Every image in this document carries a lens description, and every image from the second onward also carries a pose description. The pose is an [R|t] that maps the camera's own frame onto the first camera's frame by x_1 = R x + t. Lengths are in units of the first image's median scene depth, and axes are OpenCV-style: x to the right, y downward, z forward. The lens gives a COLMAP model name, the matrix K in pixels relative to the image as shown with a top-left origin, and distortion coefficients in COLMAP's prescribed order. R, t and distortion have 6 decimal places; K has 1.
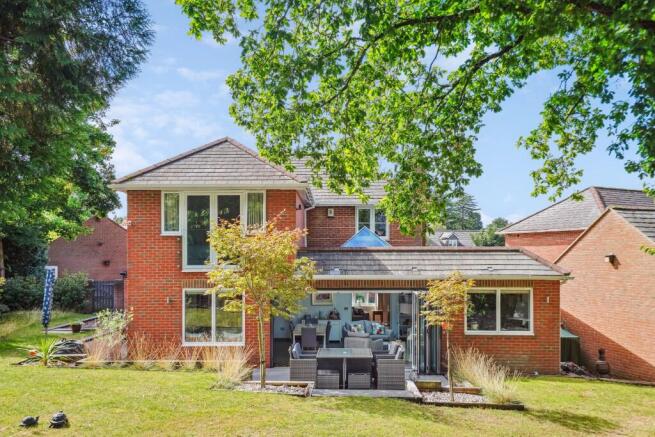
lens RADIAL K [[569.9, 0, 327.5], [0, 569.9, 218.5], [0, 0, 1]] dist [0.000793, 0.000310]
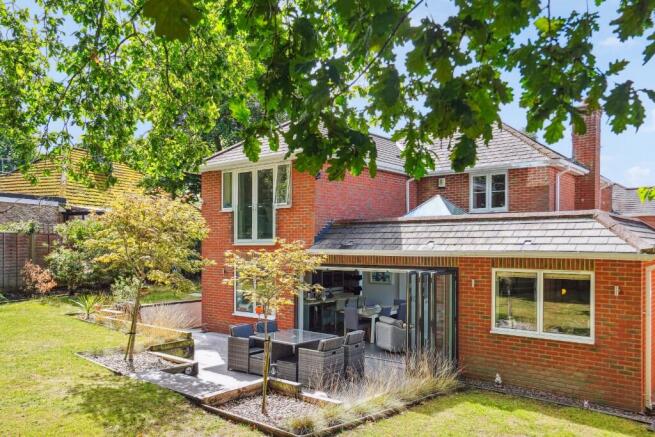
lens RADIAL K [[518.8, 0, 327.5], [0, 518.8, 218.5], [0, 0, 1]] dist [0.006433, 0.001802]
pose [[0.805627, -0.026752, -0.591819, 0.467068], [0.039851, 0.999164, 0.009082, 0.043485], [0.591081, -0.030901, 0.806020, 0.342896]]
